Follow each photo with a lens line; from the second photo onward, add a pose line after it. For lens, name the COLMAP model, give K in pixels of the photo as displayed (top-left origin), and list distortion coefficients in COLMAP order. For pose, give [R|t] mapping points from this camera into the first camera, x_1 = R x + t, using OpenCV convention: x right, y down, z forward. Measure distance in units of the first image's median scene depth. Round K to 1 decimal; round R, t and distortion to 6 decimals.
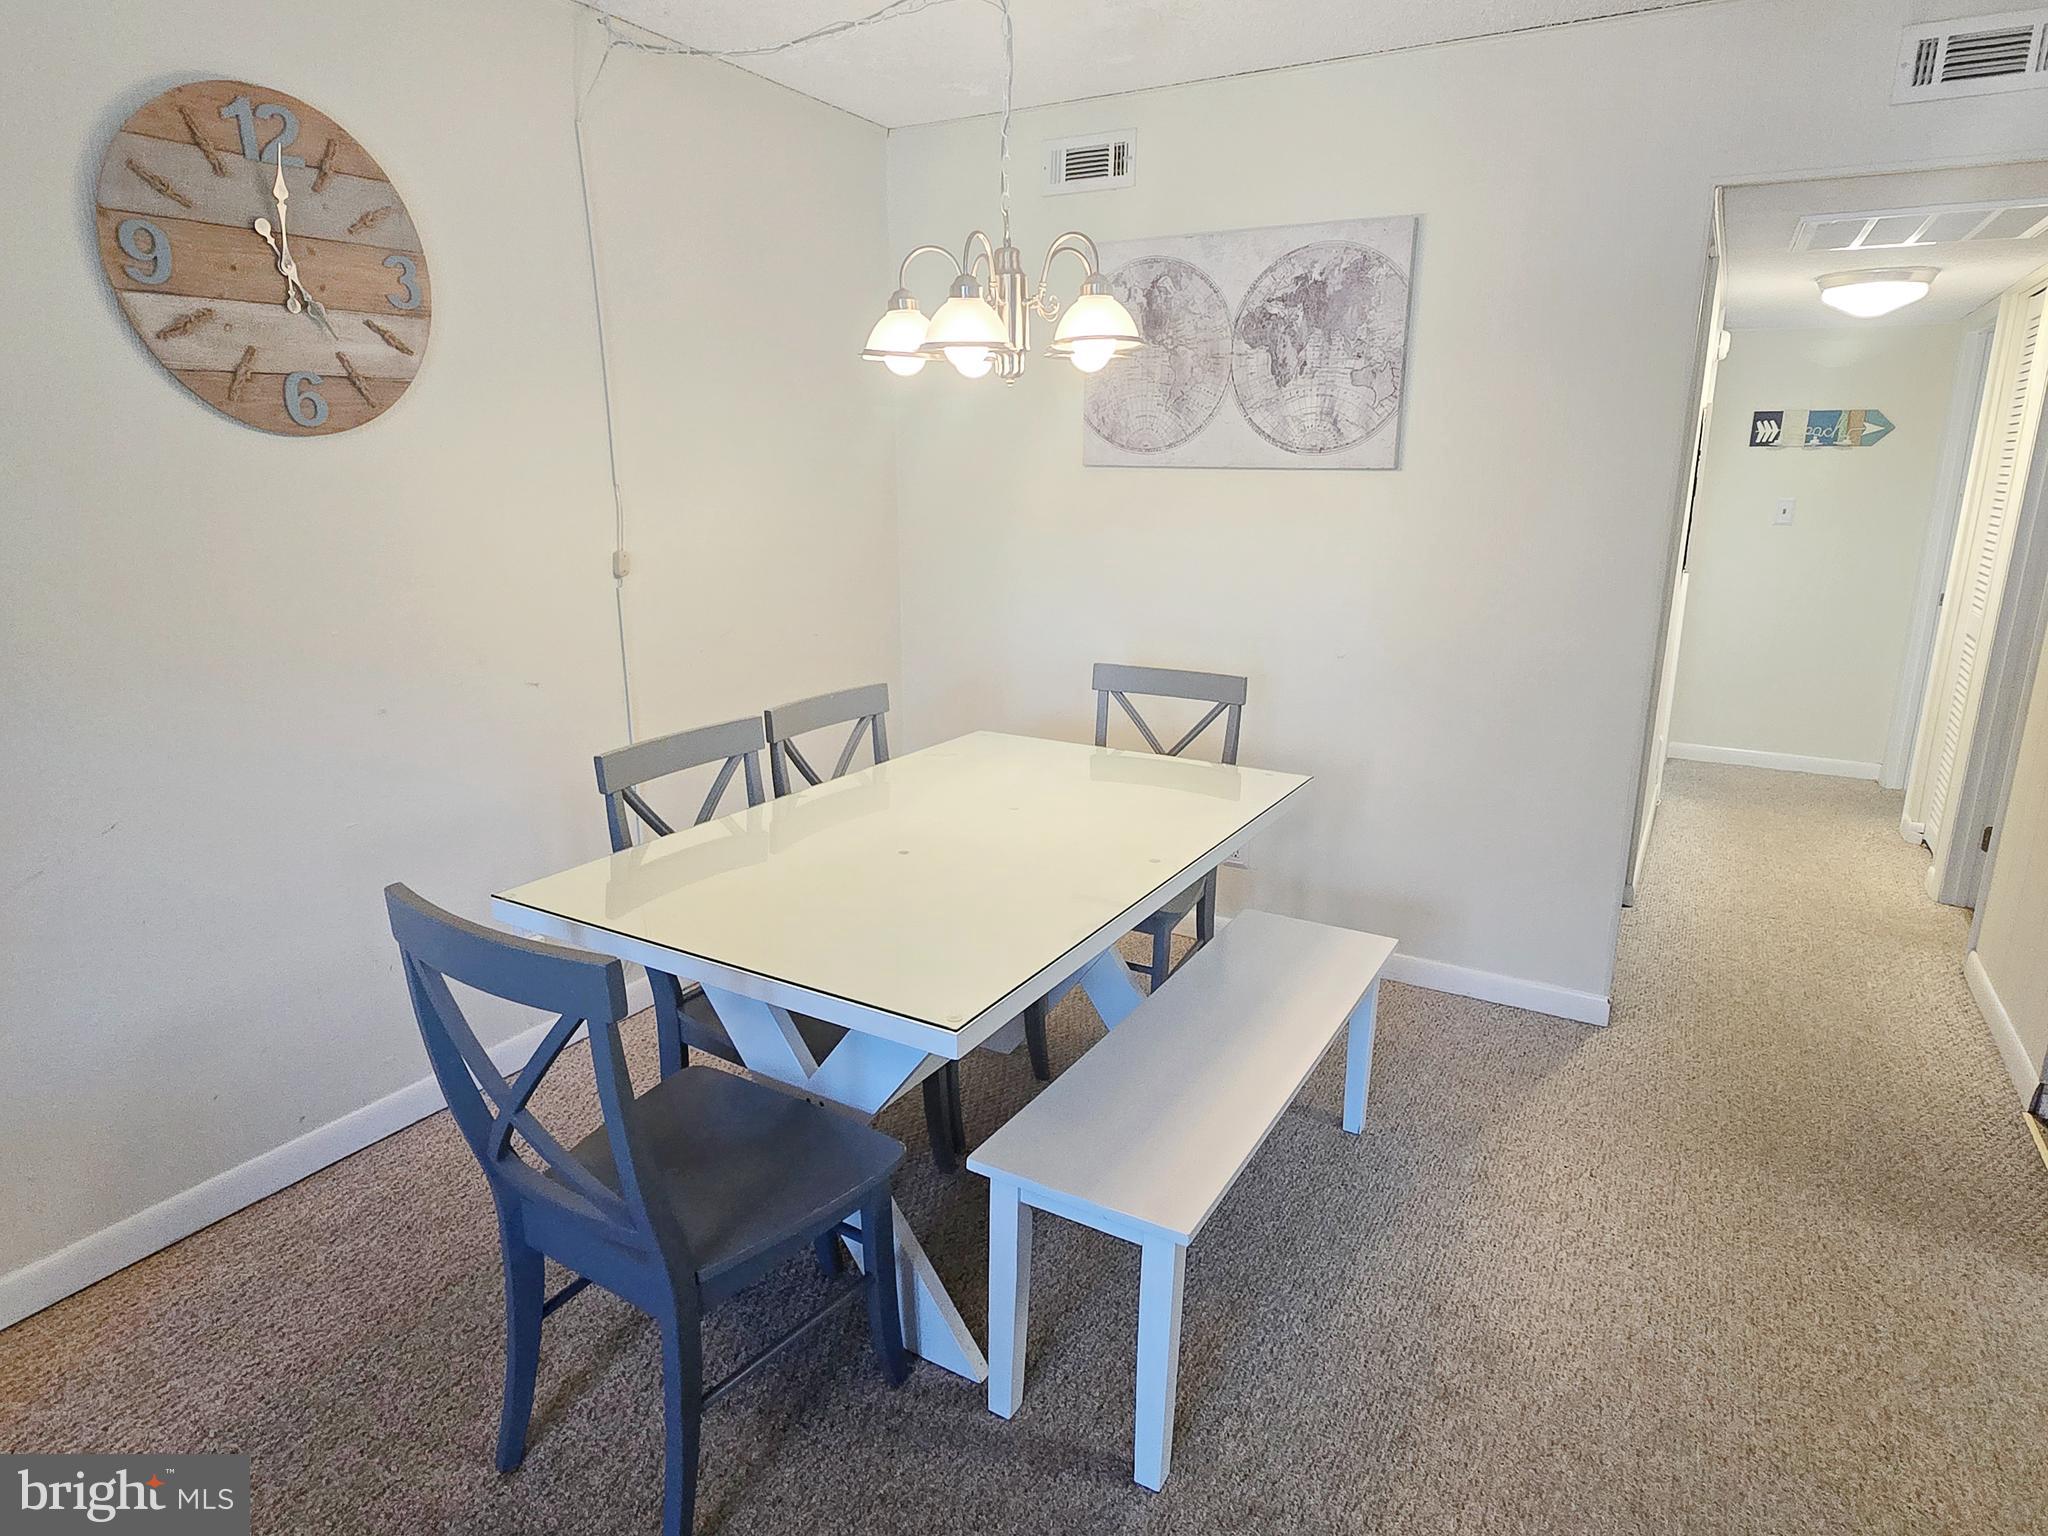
lens RADIAL K [[1305.5, 0, 1004.7], [0, 1305.5, 781.5], [0, 0, 1]] dist [0.008272, 0.003814]
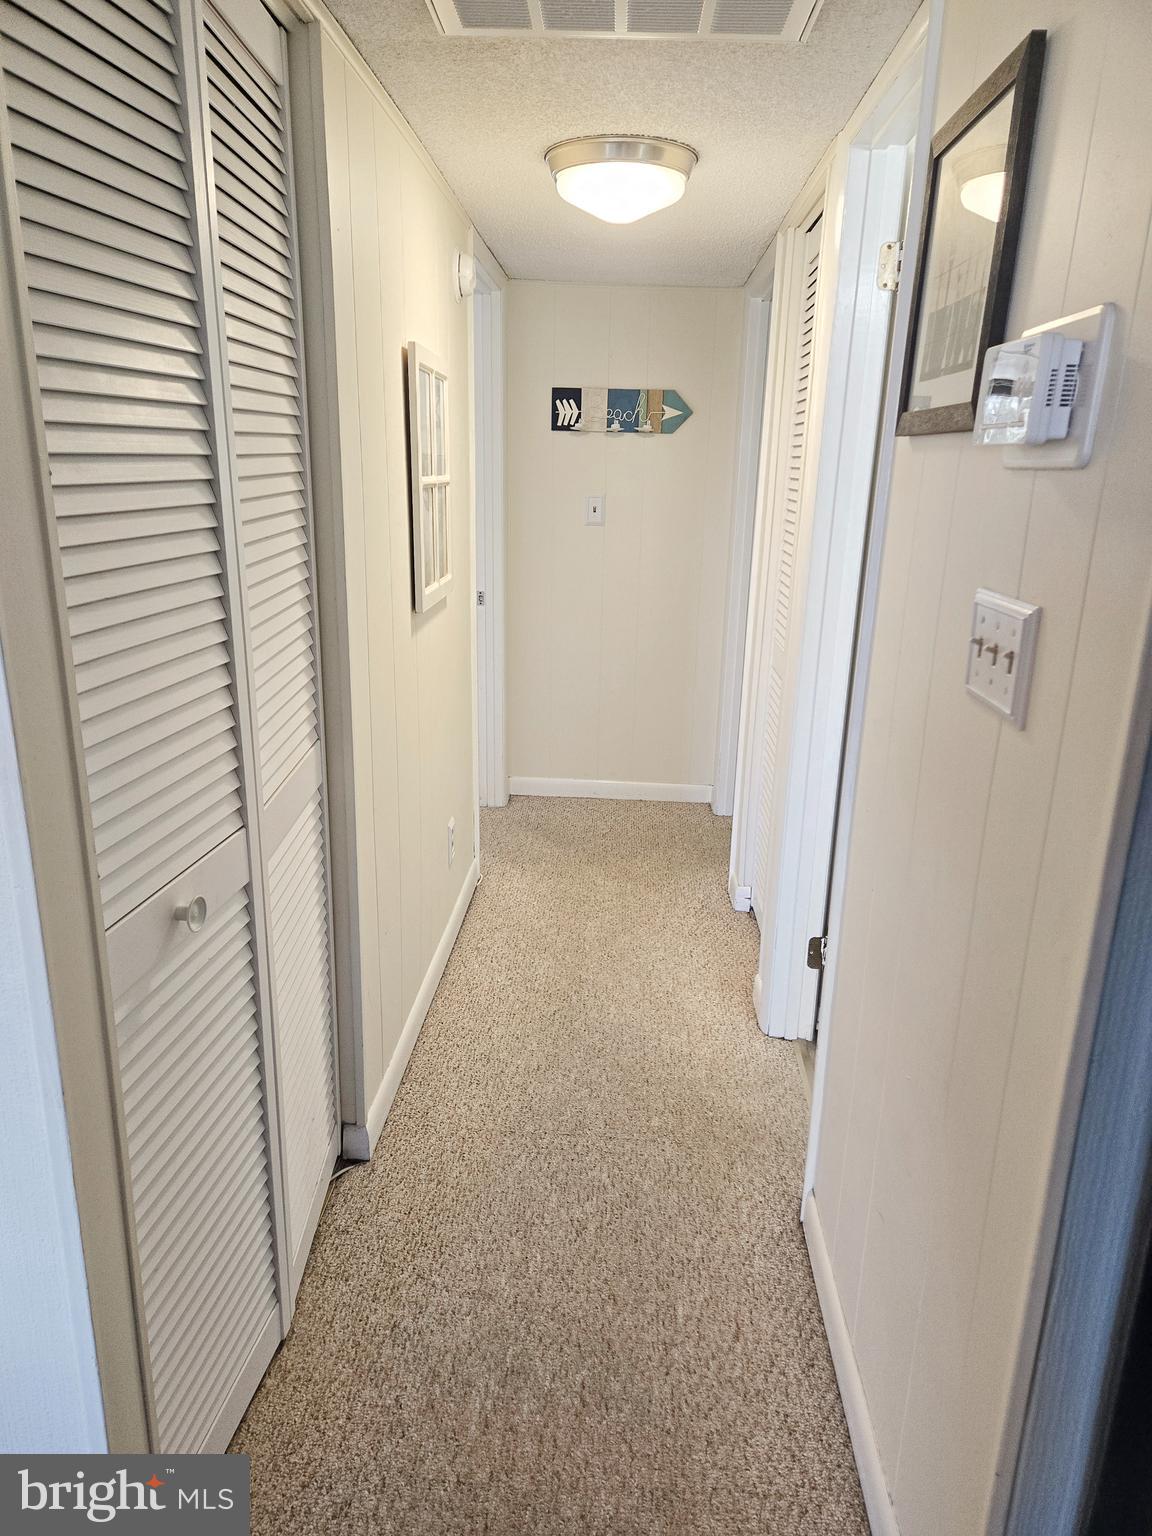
lens RADIAL K [[1046.8, 0, 582.4], [0, 1046.8, 768.7], [0, 0, 1]] dist [0.057150, -0.016623]
pose [[0.902817, -0.107822, 0.416288, 0.290427], [0.082491, 0.993501, 0.078426, -0.094069], [-0.422039, -0.036464, 0.905844, 0.382954]]
